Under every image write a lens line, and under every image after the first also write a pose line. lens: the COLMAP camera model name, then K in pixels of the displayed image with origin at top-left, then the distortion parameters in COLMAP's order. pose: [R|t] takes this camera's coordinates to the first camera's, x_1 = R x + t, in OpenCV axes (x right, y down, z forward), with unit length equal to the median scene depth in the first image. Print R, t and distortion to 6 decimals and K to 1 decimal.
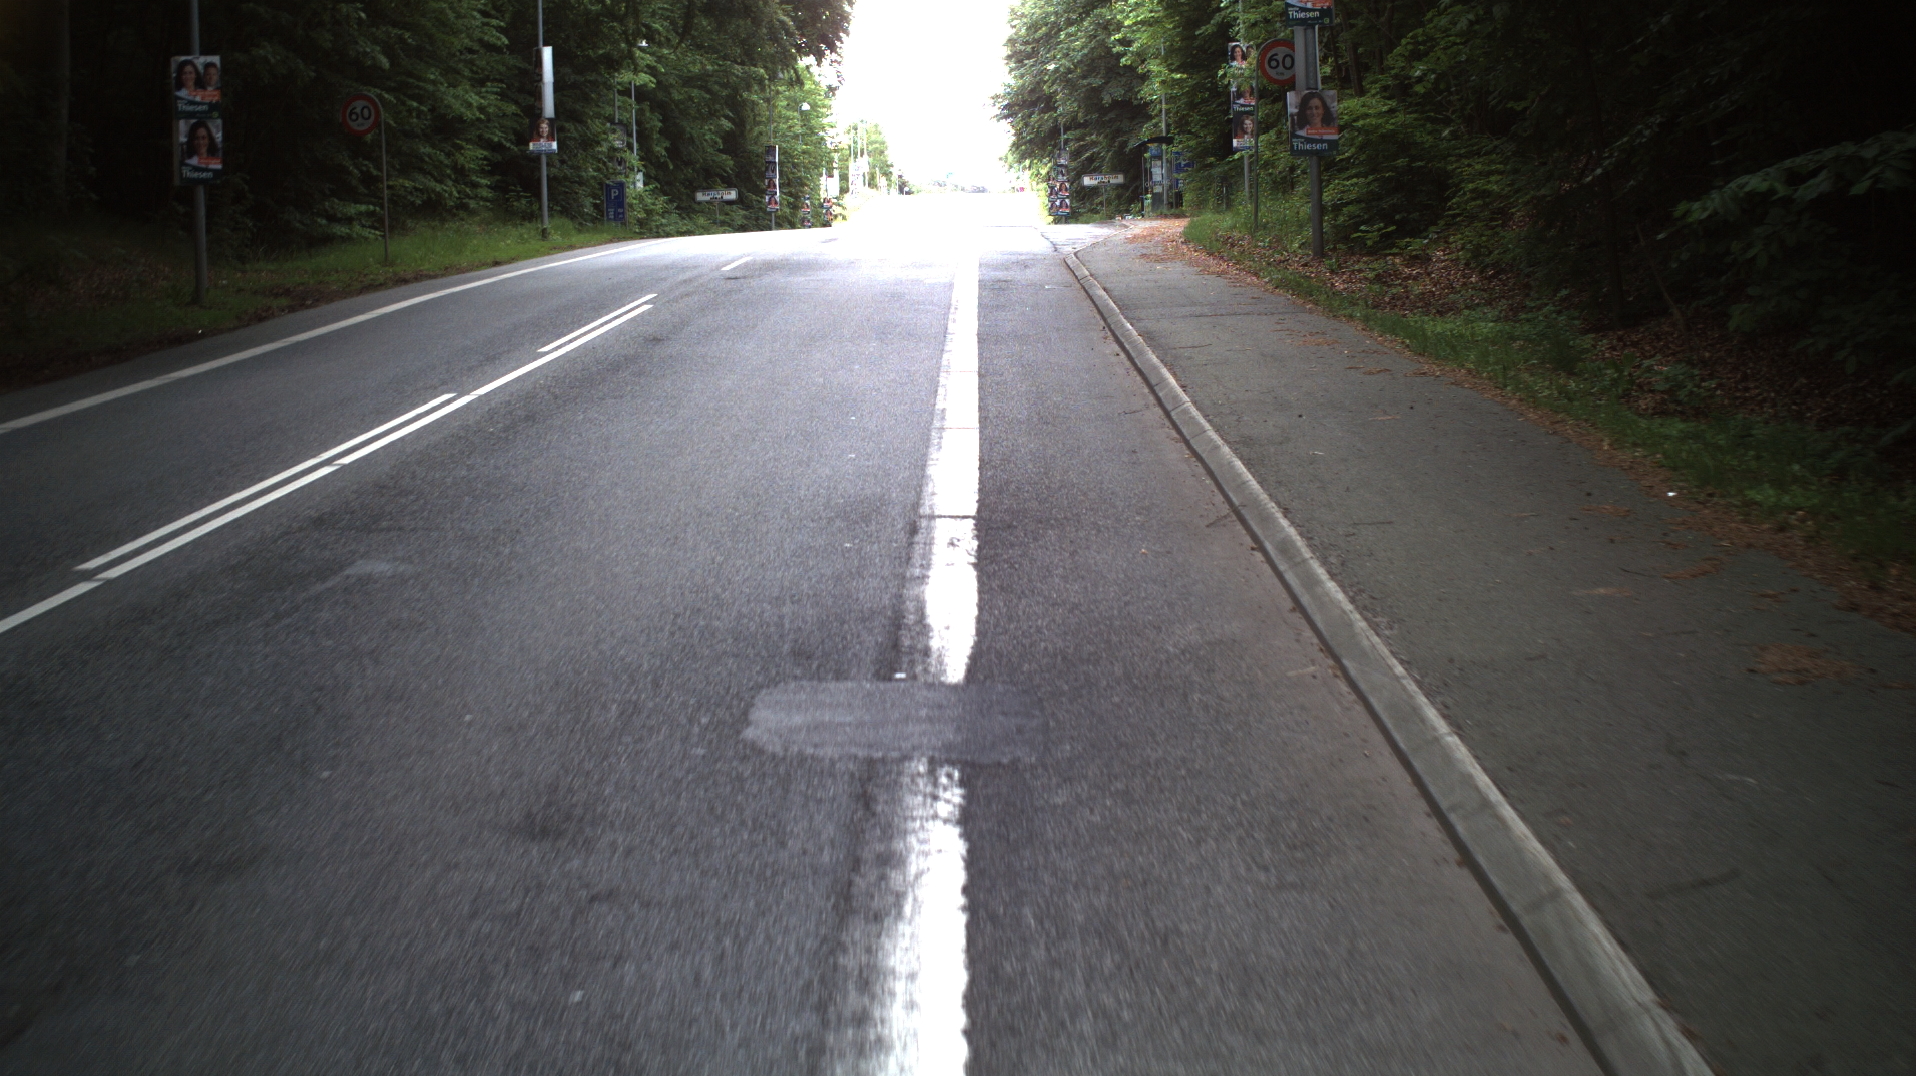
lens RADIAL K [[3345.4, 0, 964.1], [0, 3345.4, 539.3], [0, 0, 1]] dist [-0.198149, 0.000000]
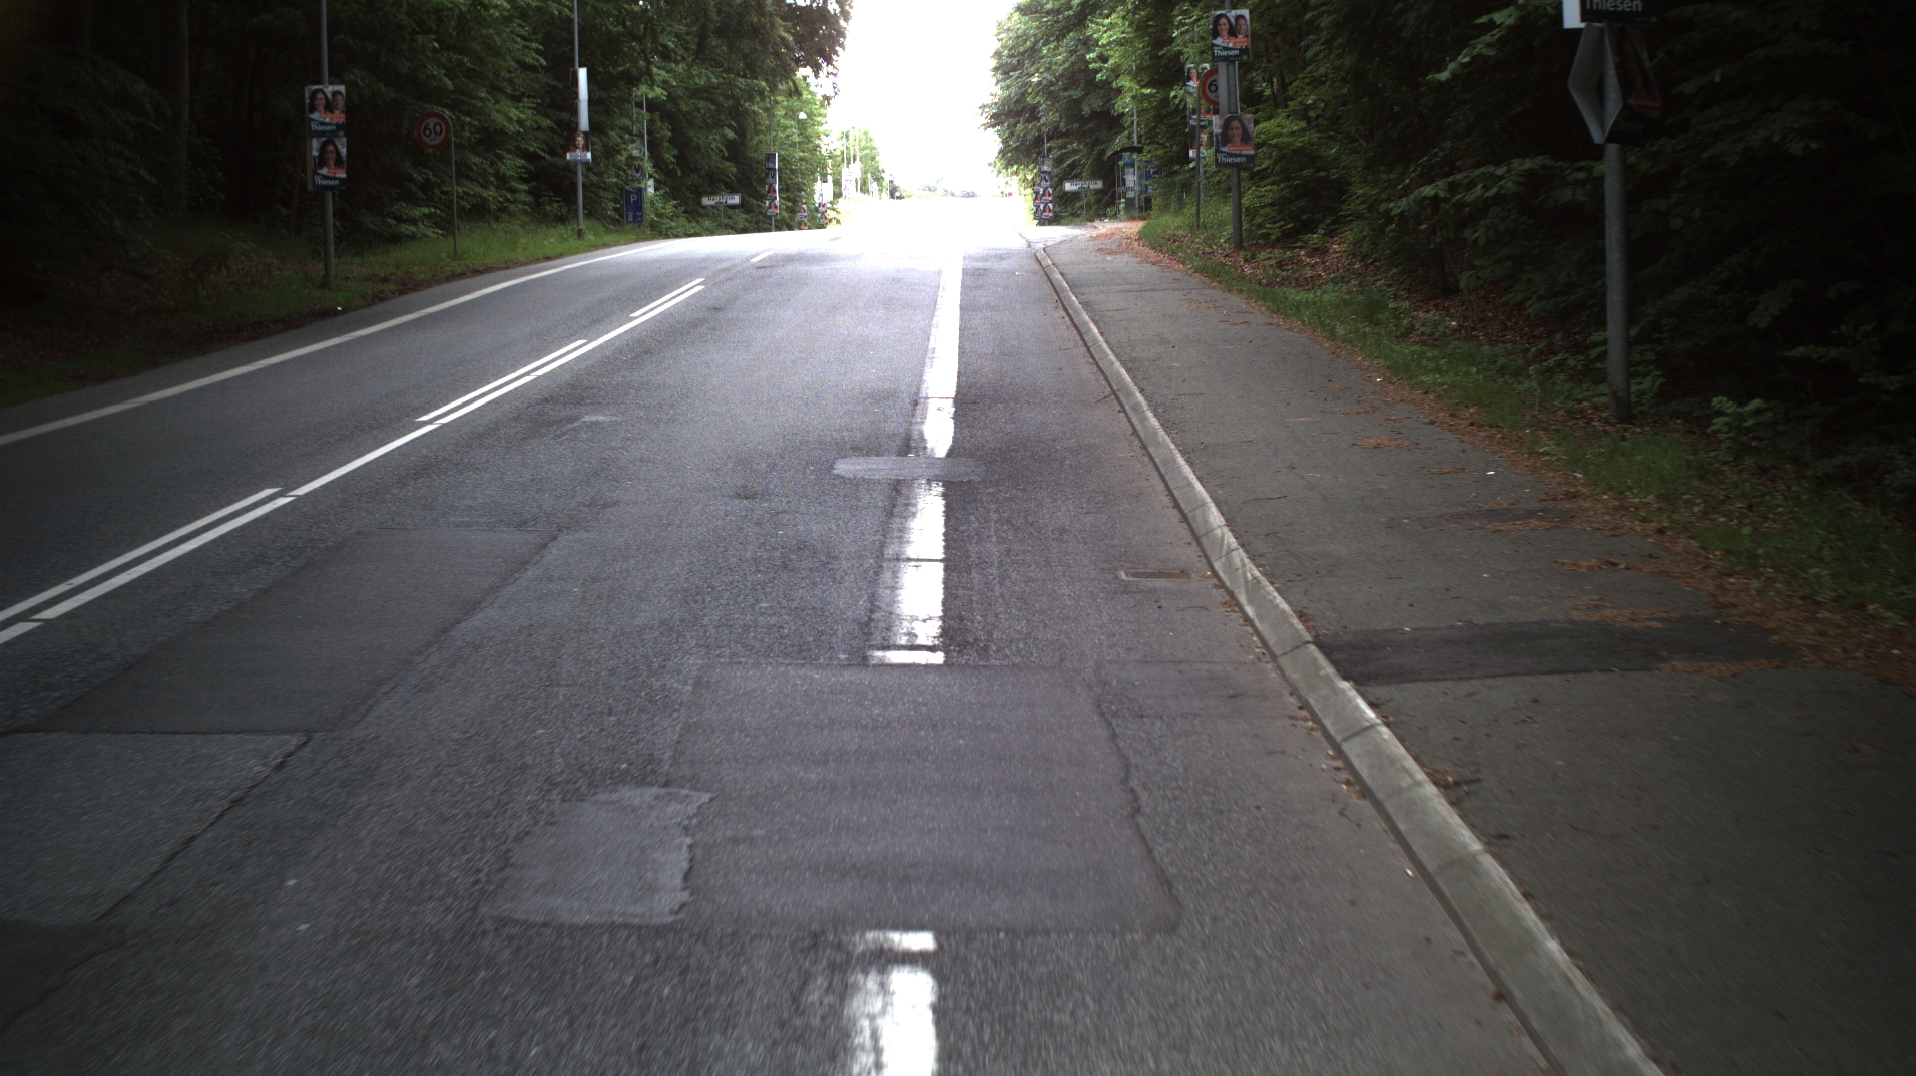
lens RADIAL K [[3348.8, 0, 950.2], [0, 3348.8, 541.4], [0, 0, 1]] dist [-0.193129, 0.000000]
pose [[0.999999, 0.000177, -0.001201, 0.000775], [-0.000178, 1.000000, -0.000929, 0.013810], [0.001201, 0.000929, 0.999999, -0.132952]]
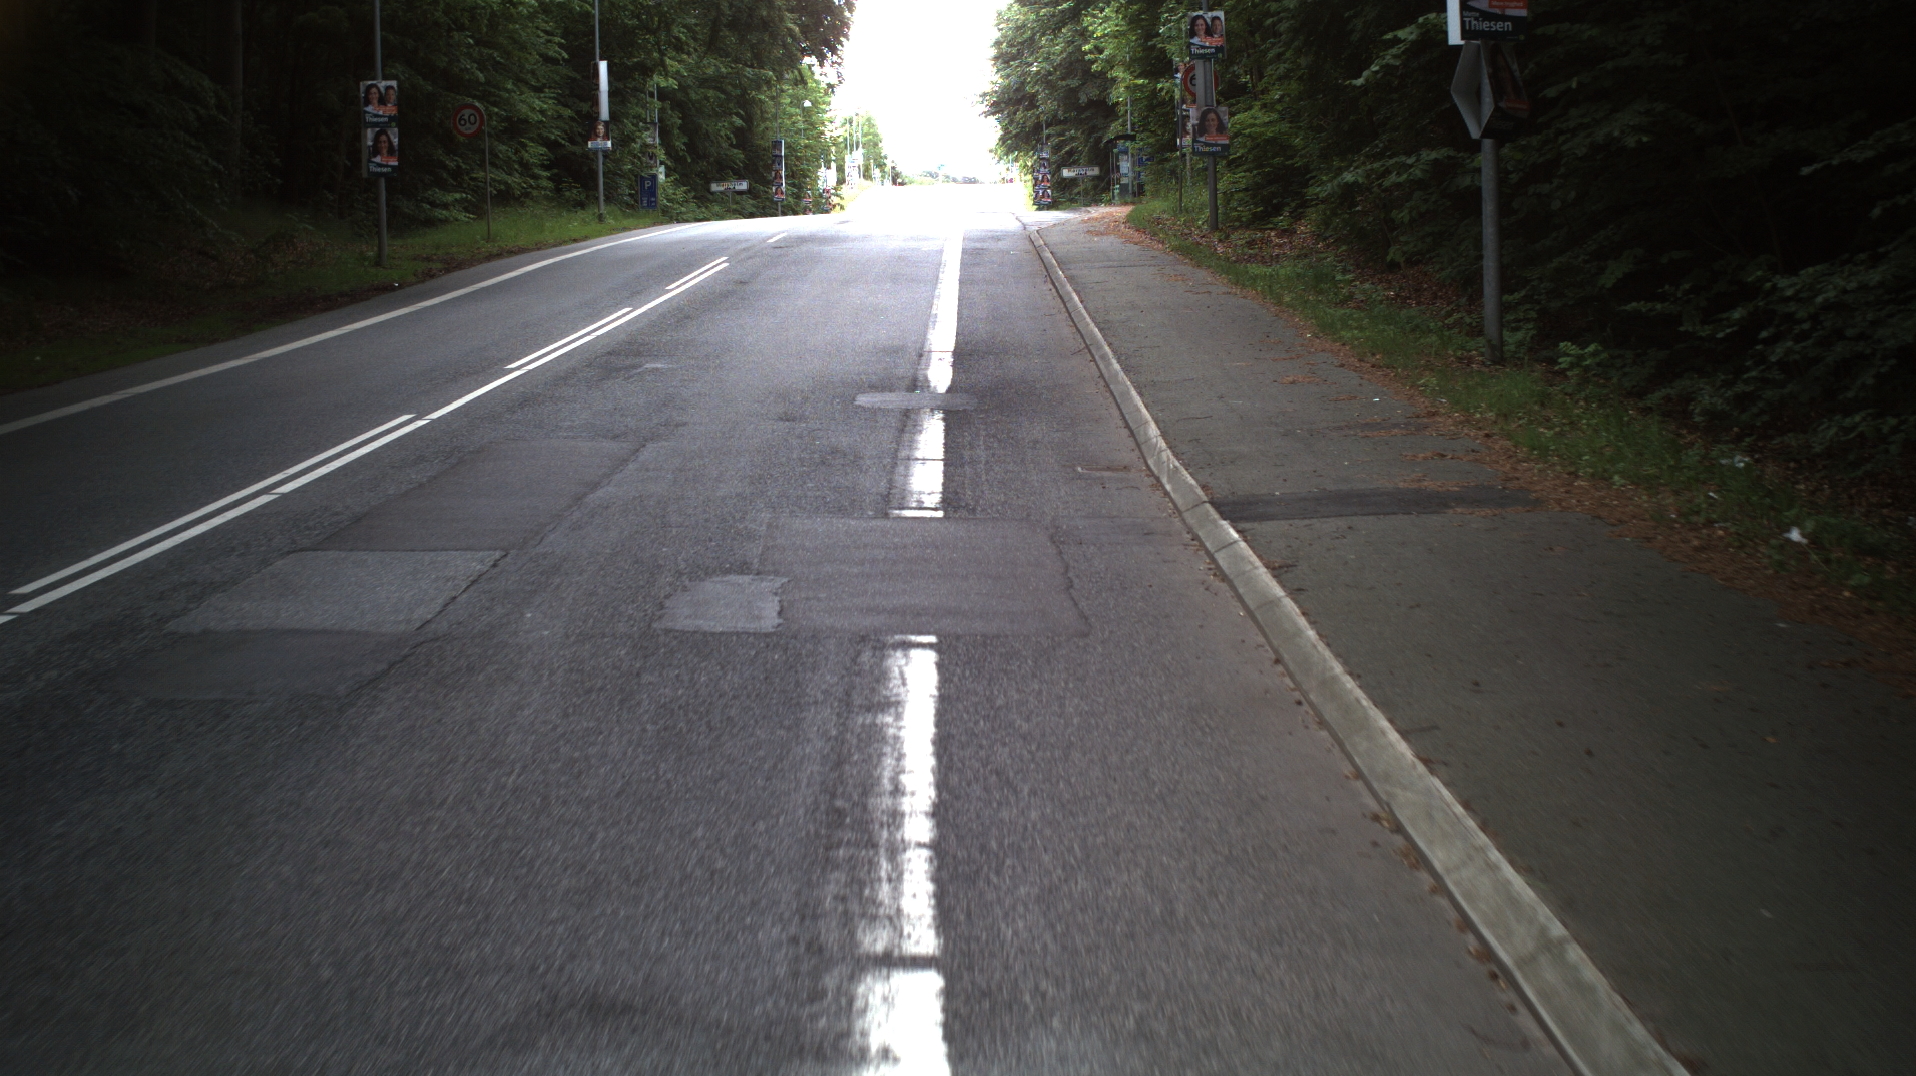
lens RADIAL K [[3348.6, 0, 957.2], [0, 3348.6, 556.7], [0, 0, 1]] dist [-0.190351, 0.000000]
pose [[1.000000, -0.000115, 0.000337, 0.001147], [0.000112, 0.999970, 0.007701, 0.020792], [-0.000338, -0.007701, 0.999970, -0.199232]]
